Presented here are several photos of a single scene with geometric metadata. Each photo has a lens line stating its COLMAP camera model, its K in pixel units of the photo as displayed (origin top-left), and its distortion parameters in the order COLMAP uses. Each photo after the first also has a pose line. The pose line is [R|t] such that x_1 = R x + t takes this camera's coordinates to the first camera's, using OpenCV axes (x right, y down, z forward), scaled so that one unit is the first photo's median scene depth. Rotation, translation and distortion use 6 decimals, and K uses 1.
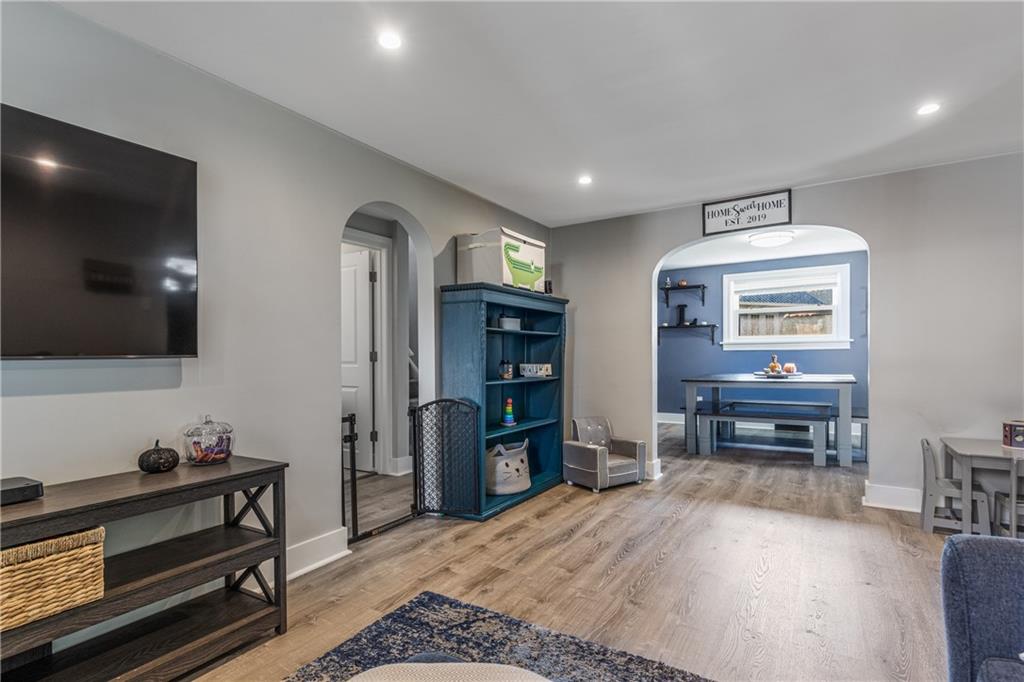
lens RADIAL K [[481.8, 0, 512.4], [0, 481.8, 351.3], [0, 0, 1]] dist [0.003607, -0.000132]
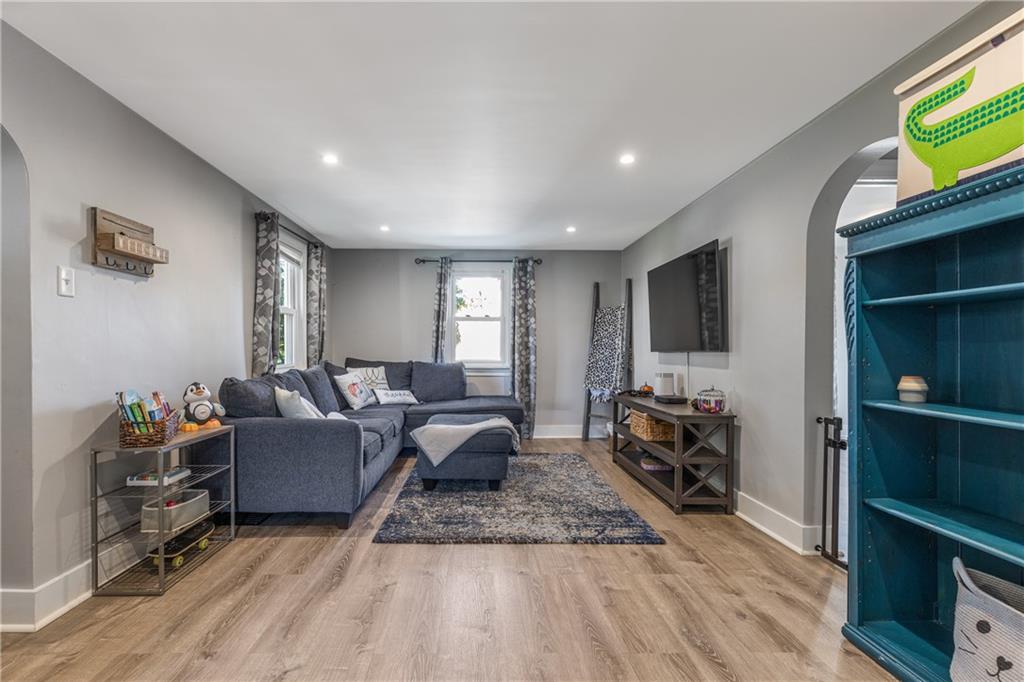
lens RADIAL K [[632.5, 0, 510.0], [0, 632.5, 347.1], [0, 0, 1]] dist [0.010906, -0.000448]
pose [[-0.826186, 0.003853, -0.563384, 0.947222], [0.008227, 0.999953, -0.005226, 0.002841], [0.563337, -0.008952, -0.826179, 1.888380]]
